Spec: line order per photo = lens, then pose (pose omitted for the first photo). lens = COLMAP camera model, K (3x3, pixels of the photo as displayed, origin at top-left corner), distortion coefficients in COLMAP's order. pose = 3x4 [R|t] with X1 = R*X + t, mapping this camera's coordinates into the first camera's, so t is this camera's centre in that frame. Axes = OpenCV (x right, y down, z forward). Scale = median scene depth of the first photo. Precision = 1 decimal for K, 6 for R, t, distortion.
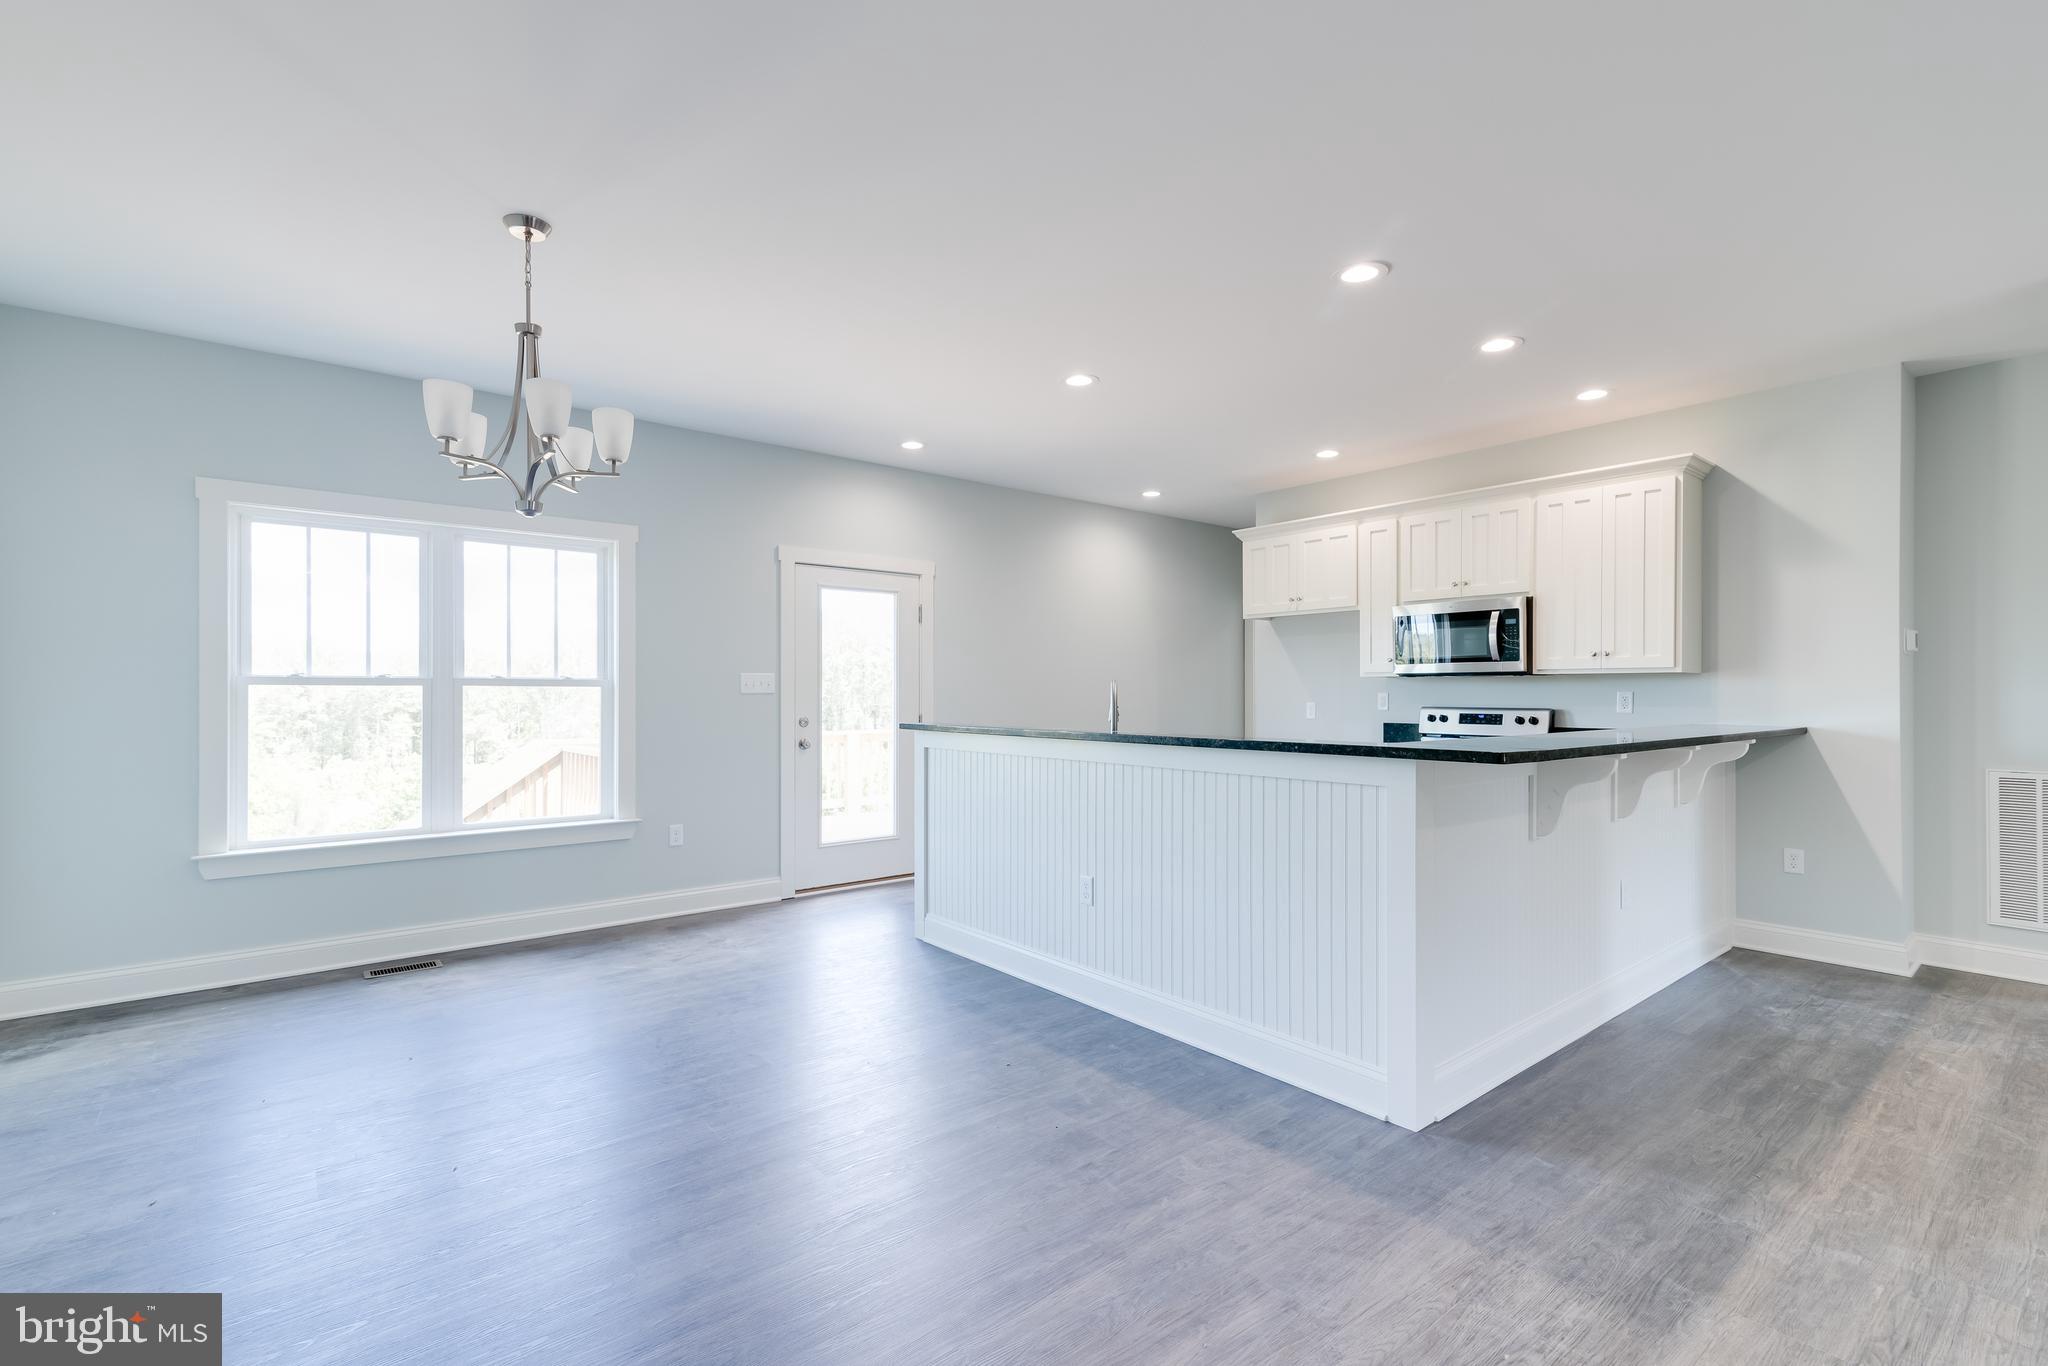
lens RADIAL K [[919.2, 0, 1017.4], [0, 919.2, 690.7], [0, 0, 1]] dist [0.014262, -0.001137]
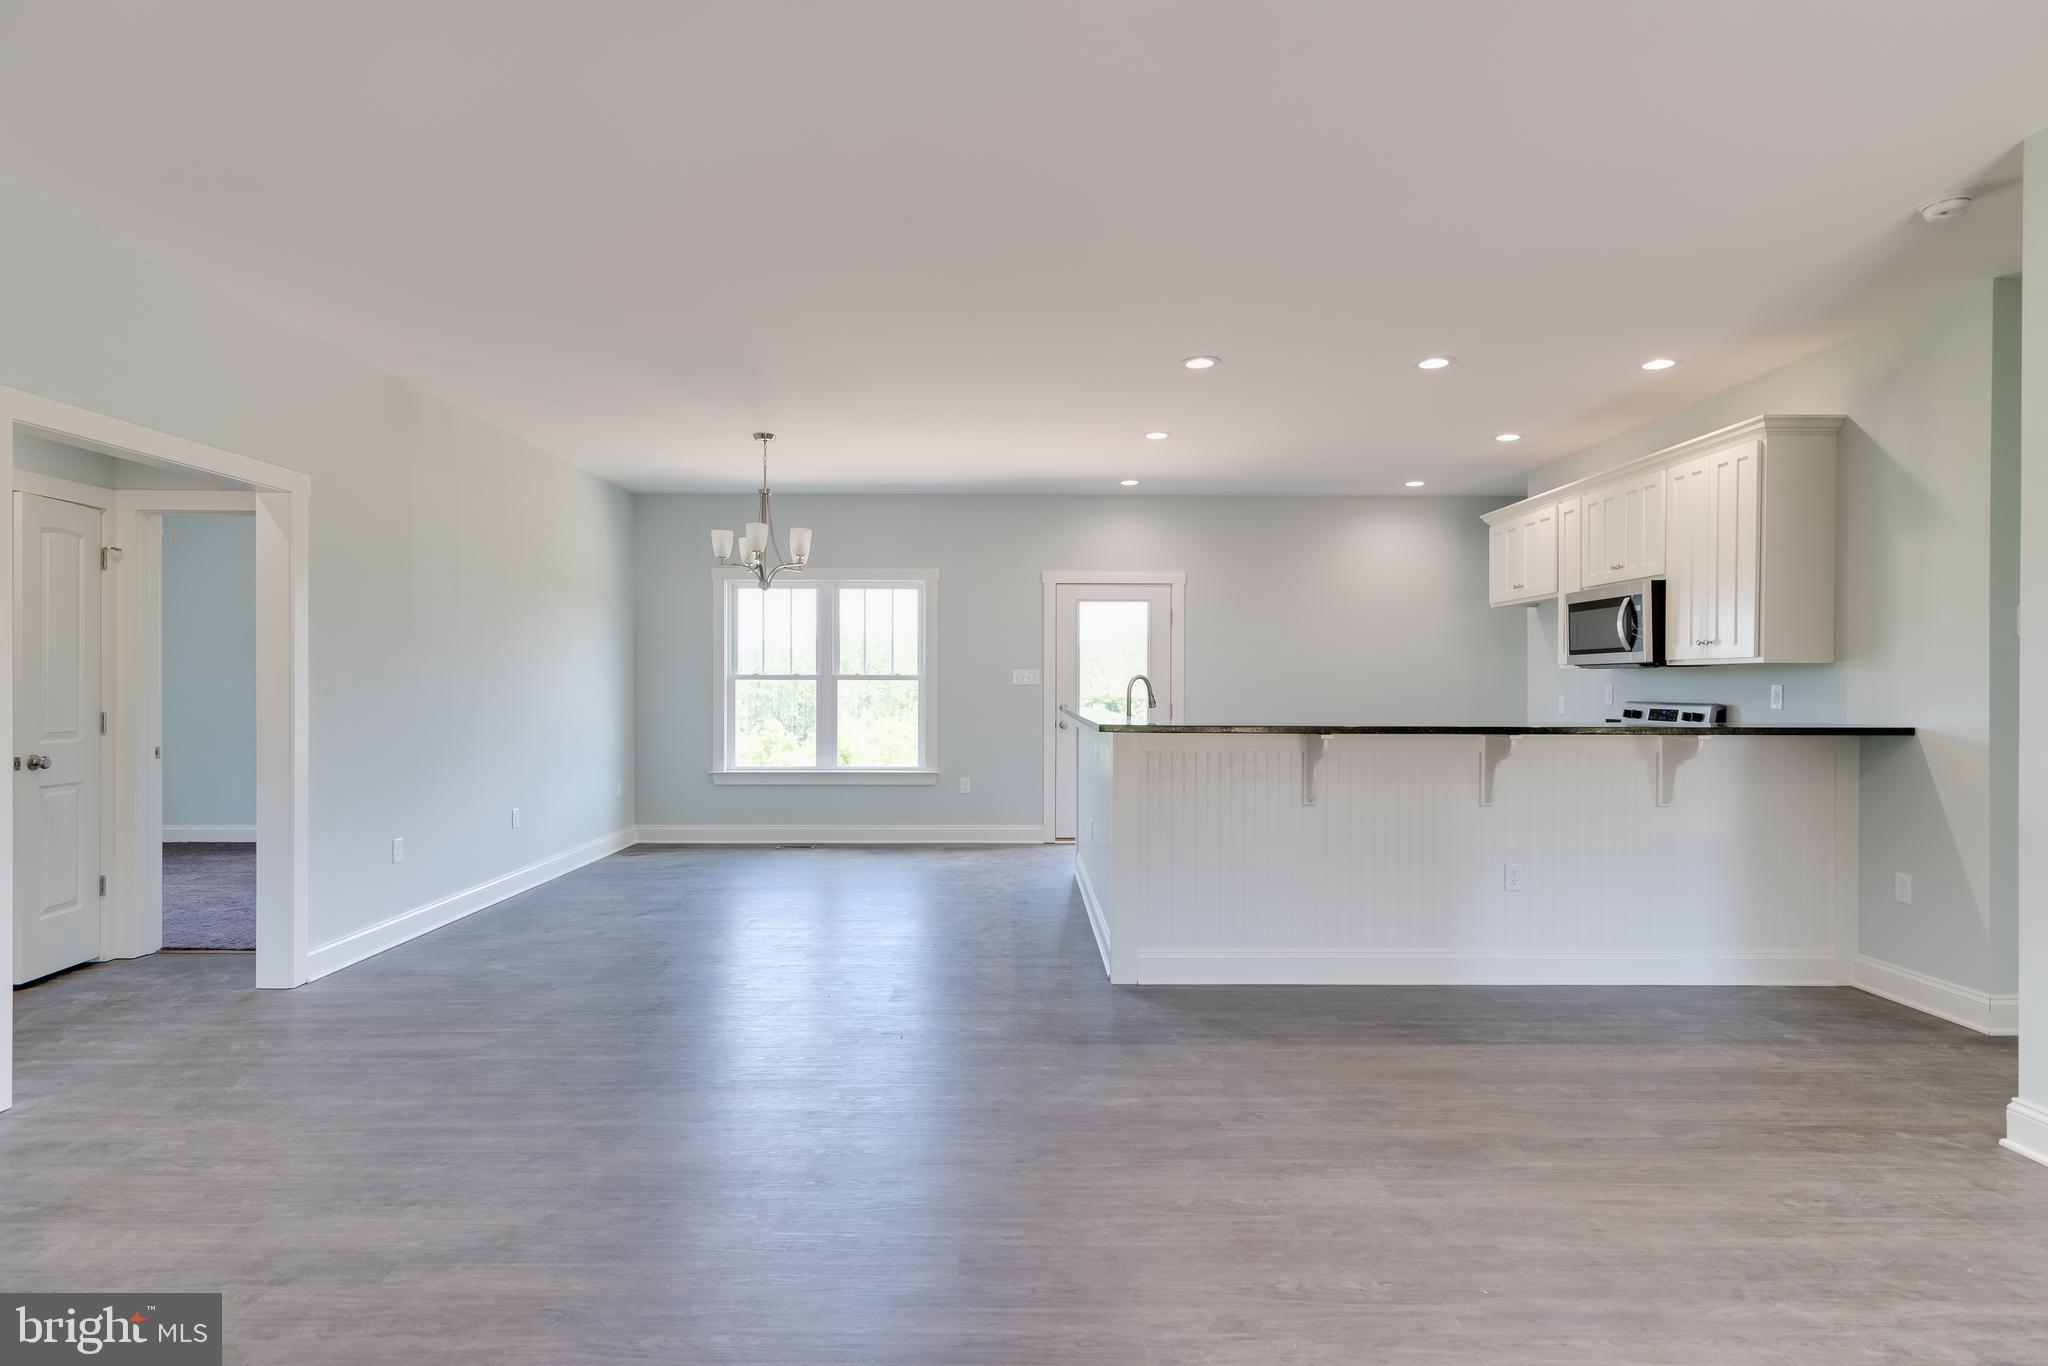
lens RADIAL K [[1057.1, 0, 1013.7], [0, 1057.1, 686.0], [0, 0, 1]] dist [0.002019, 0.000245]
pose [[0.777850, 0.002142, -0.628446, 0.752966], [0.000011, 0.999994, 0.003422, -0.001065], [0.628450, -0.002669, 0.777846, -0.222980]]
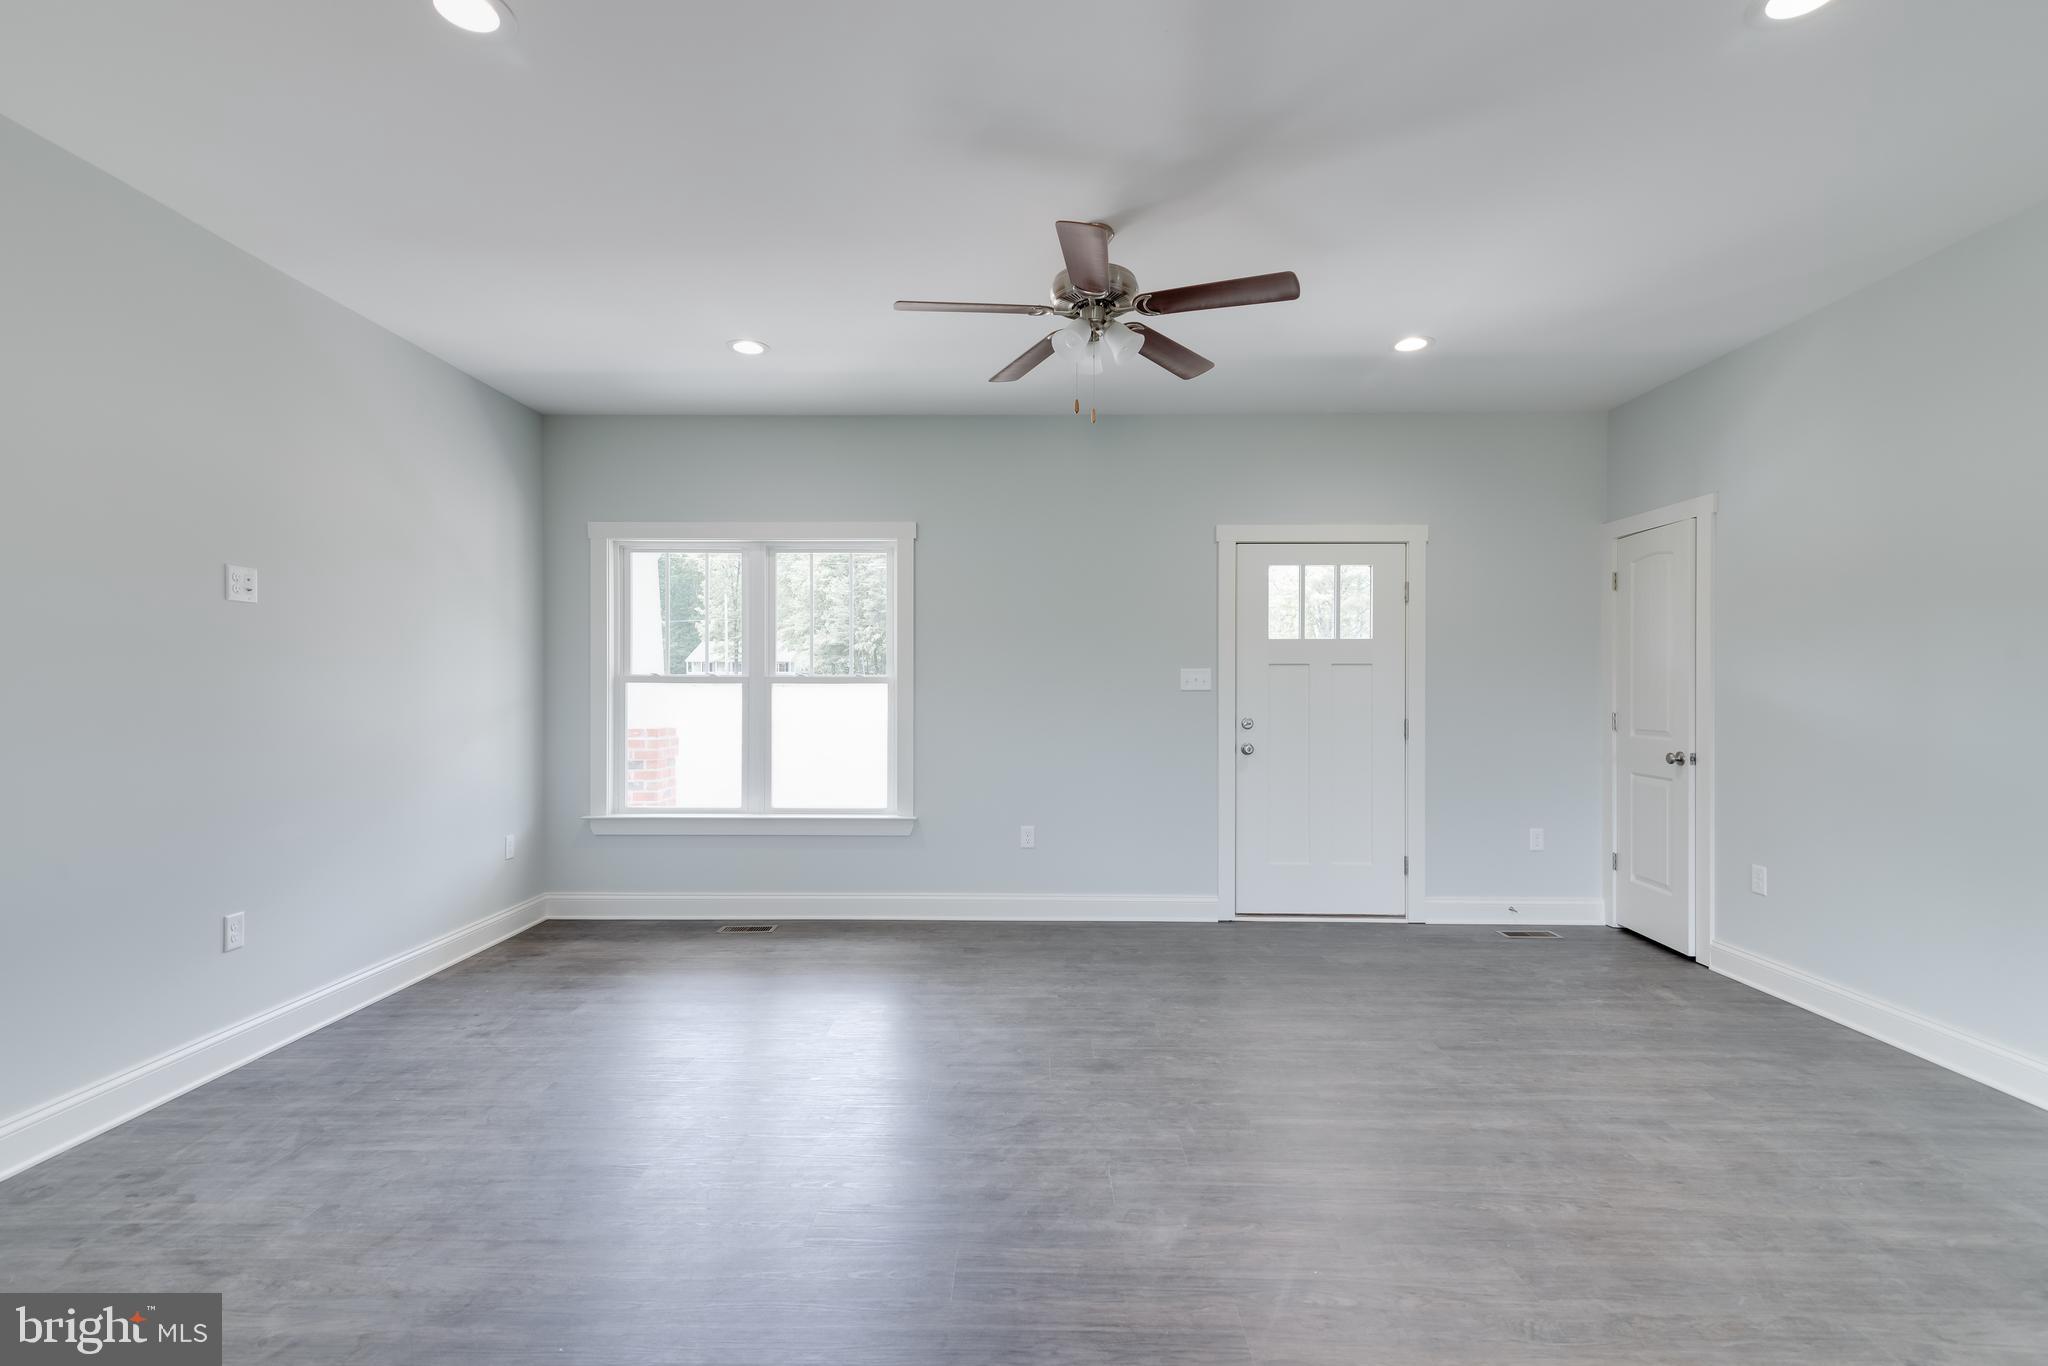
lens RADIAL K [[922.1, 0, 1016.4], [0, 922.1, 690.7], [0, 0, 1]] dist [0.013831, -0.000422]
pose [[-0.767136, -0.001055, 0.641484, 0.256093], [-0.001944, 0.999998, -0.000681, 0.001091], [-0.641482, -0.001770, -0.767136, 0.419860]]
